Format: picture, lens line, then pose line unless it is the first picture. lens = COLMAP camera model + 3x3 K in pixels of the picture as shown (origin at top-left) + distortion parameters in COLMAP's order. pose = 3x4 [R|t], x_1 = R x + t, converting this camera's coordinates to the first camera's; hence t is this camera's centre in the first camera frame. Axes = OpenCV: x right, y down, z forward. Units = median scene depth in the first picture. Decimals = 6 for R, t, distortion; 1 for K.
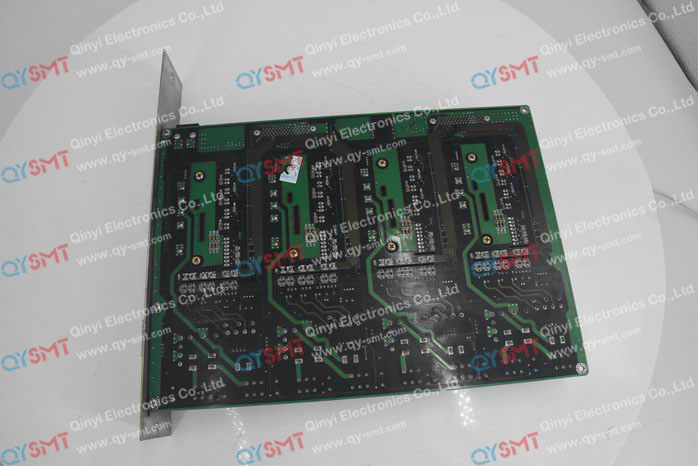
lens RADIAL K [[340.1, 0, 349.0], [0, 340.1, 233.0], [0, 0, 1]] dist [0.000190, 0.000015]
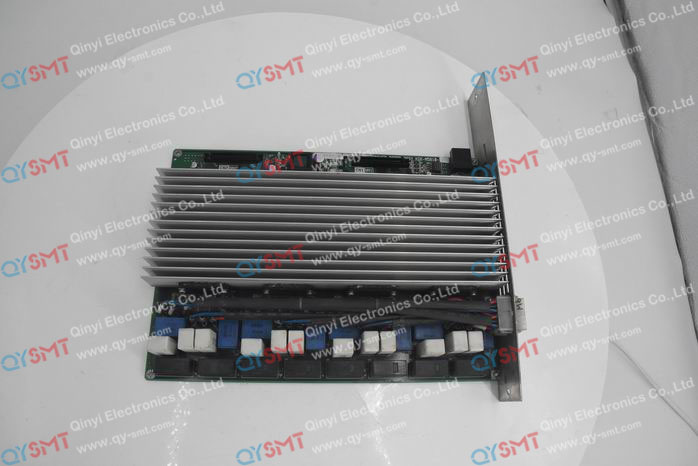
lens RADIAL K [[340.1, 0, 349.0], [0, 340.1, 233.0], [0, 0, 1]] dist [0.000190, 0.000015]
pose [[1.000000, -0.000145, -0.000277, 0.000172], [0.000145, 1.000000, -0.000027, -0.276803], [0.000277, 0.000027, 1.000000, -0.000101]]
